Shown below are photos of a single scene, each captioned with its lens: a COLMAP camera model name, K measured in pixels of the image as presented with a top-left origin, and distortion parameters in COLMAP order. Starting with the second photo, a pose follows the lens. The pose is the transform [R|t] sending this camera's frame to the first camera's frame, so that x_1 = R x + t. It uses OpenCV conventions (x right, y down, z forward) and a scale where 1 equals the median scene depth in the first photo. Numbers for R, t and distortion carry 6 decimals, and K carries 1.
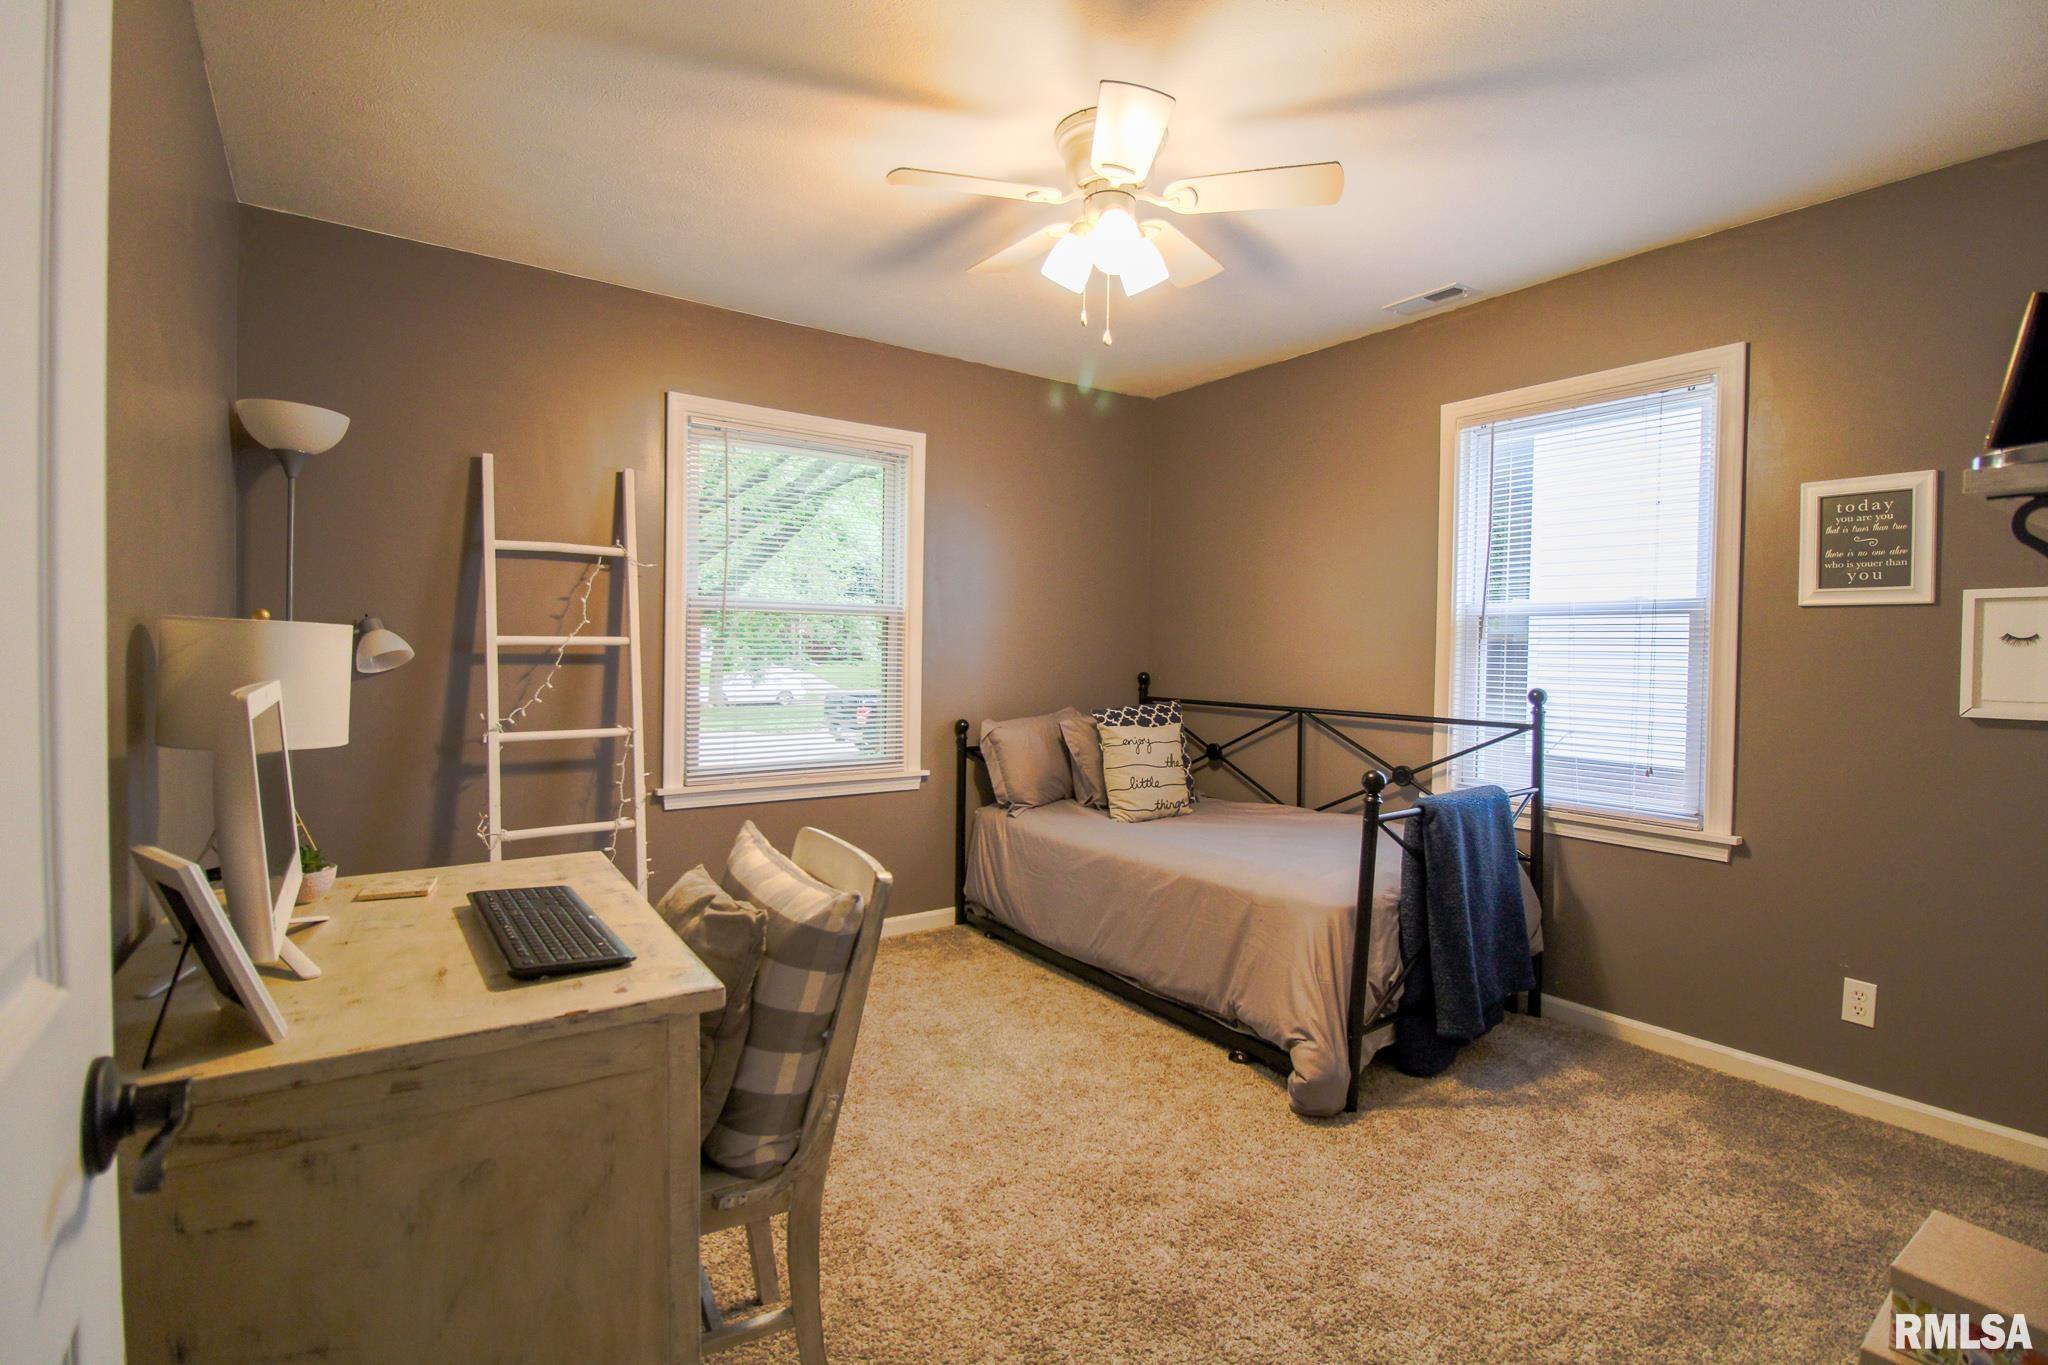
lens RADIAL K [[960.7, 0, 1027.7], [0, 960.7, 663.0], [0, 0, 1]] dist [-0.001275, -0.000478]
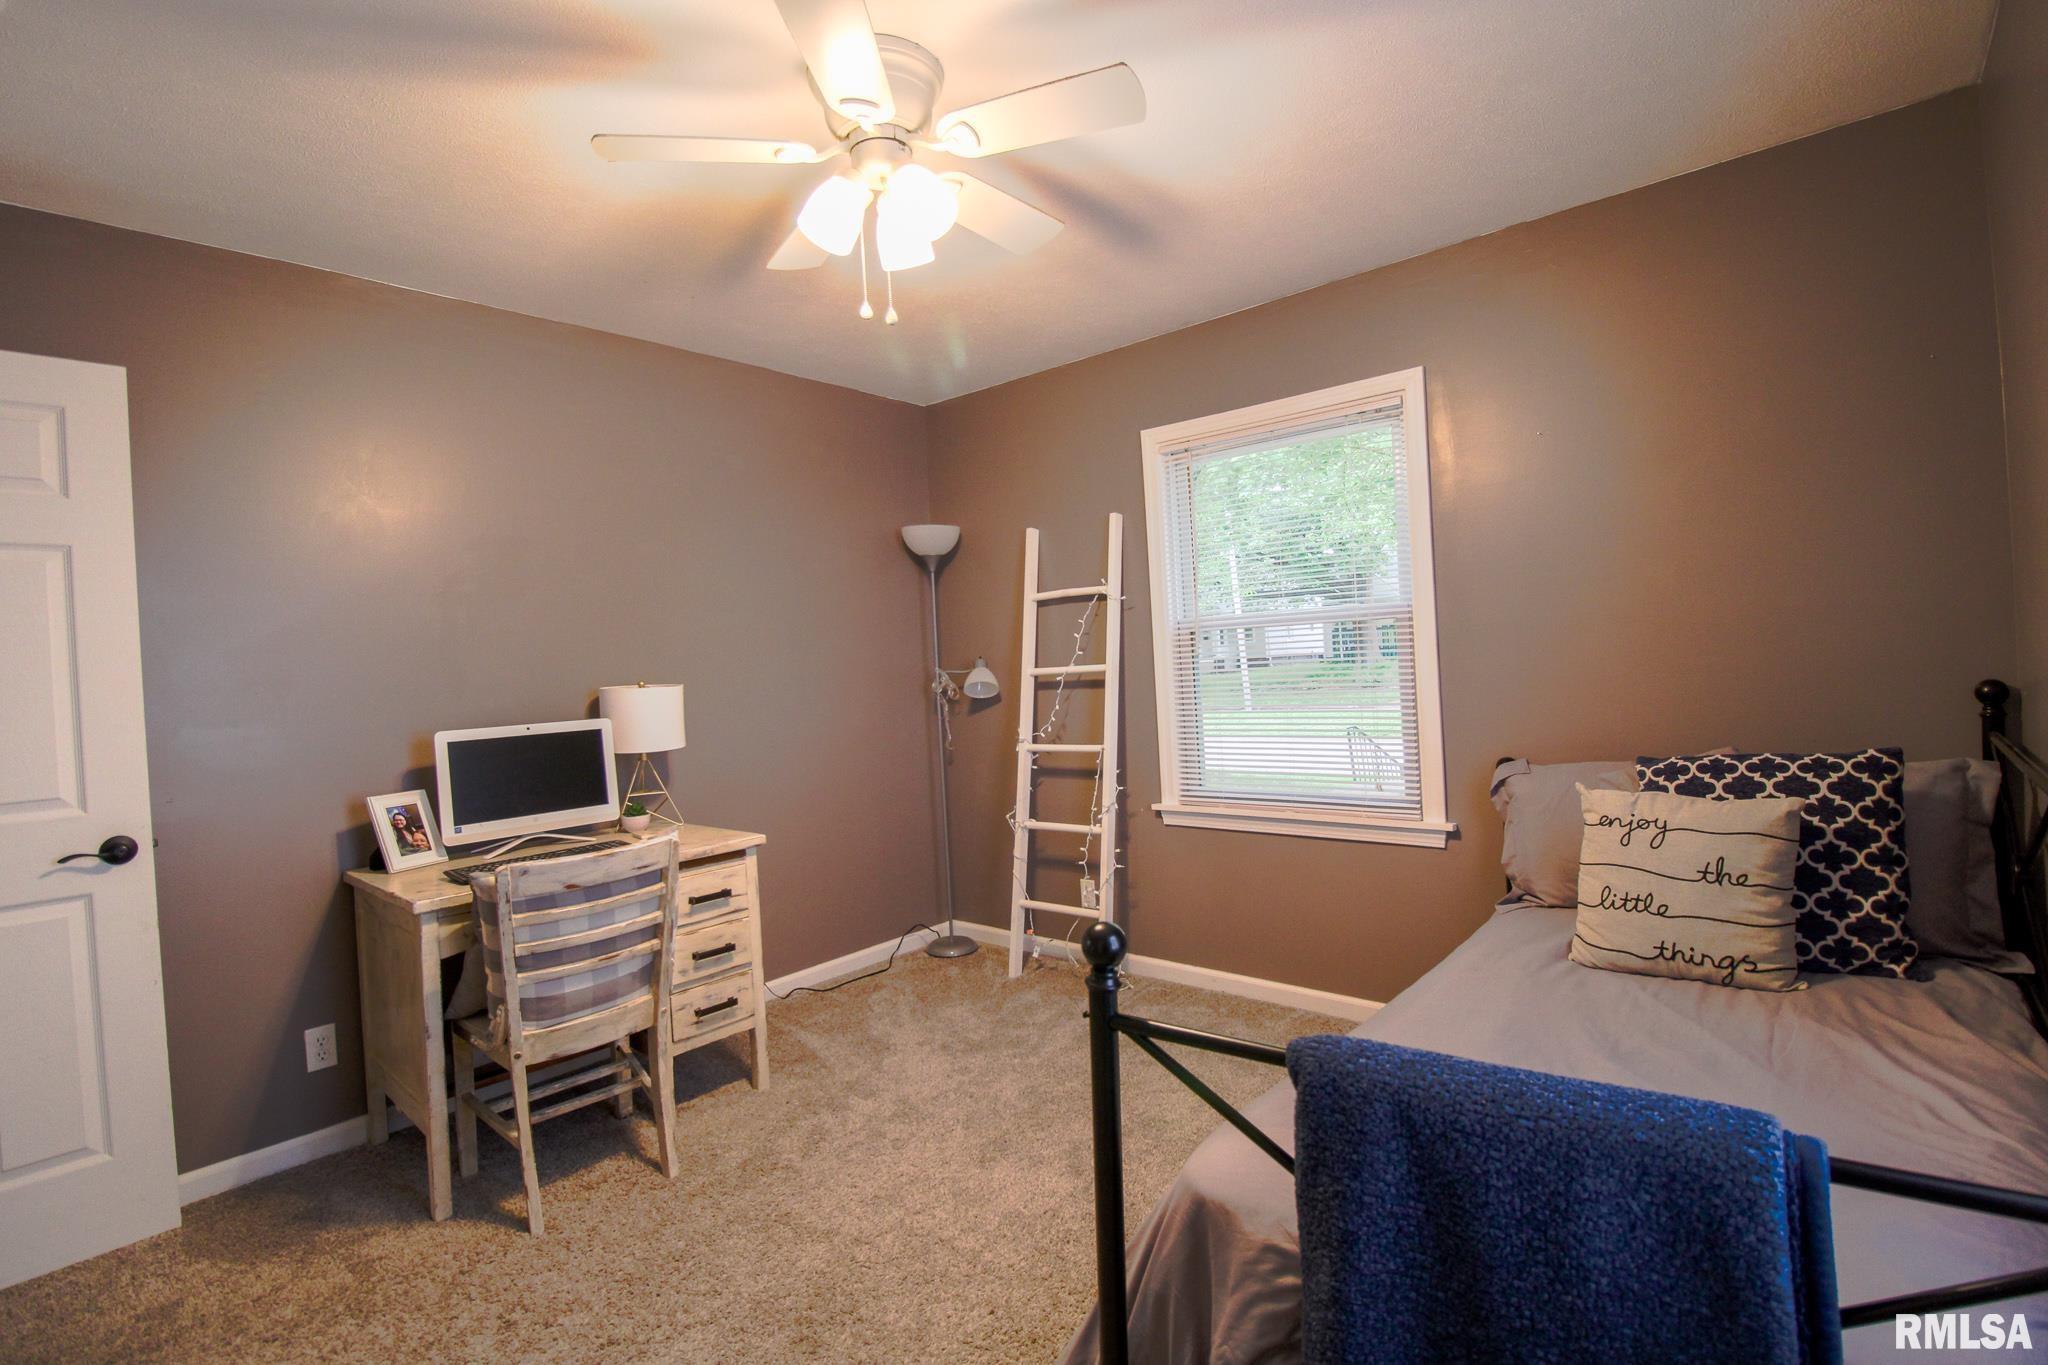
lens RADIAL K [[960.7, 0, 1027.7], [0, 960.7, 663.0], [0, 0, 1]] dist [-0.001275, -0.000478]
pose [[0.245543, -0.023723, -0.969095, 0.617158], [0.042690, 0.998995, -0.013638, -0.016229], [0.968445, -0.038022, 0.246309, 0.606887]]
